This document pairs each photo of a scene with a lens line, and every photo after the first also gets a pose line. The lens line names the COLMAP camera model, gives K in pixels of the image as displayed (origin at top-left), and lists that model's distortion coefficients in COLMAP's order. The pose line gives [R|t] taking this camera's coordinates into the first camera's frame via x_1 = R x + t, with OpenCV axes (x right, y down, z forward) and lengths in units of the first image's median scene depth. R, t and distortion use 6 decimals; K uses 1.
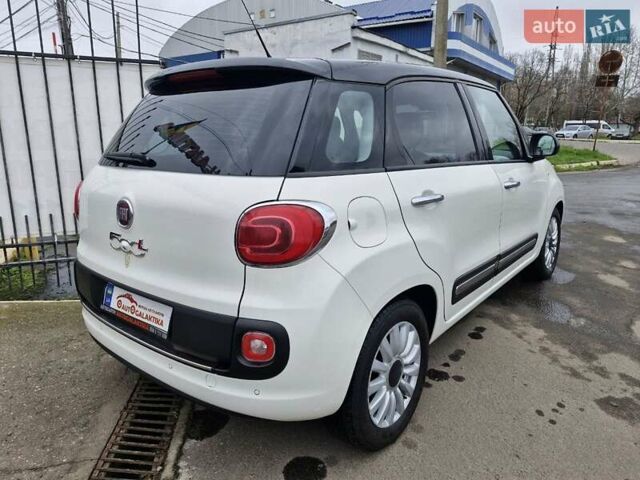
lens RADIAL K [[435.2, 0, 320.0], [0, 435.2, 240.0], [0, 0, 1]] dist [0.038382, -0.029596]
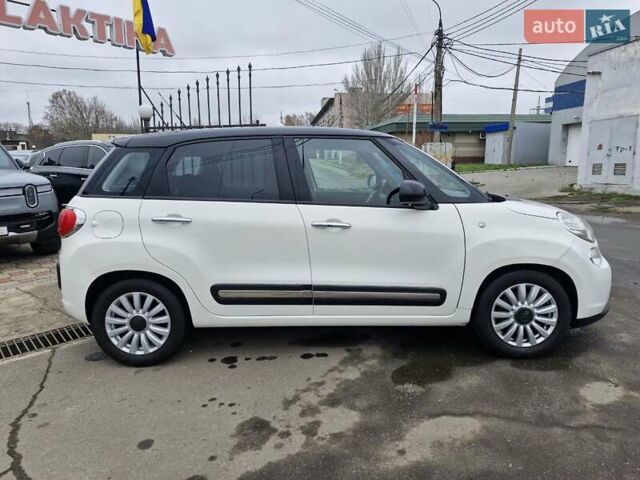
lens RADIAL K [[433.2, 0, 325.8], [0, 433.2, 238.5], [0, 0, 1]] dist [0.047490, -0.003018]
pose [[0.651261, 0.138885, -0.746037, 1.281713], [-0.186072, 0.982323, 0.020439, -0.118145], [0.735688, 0.125506, 0.665591, 0.281390]]
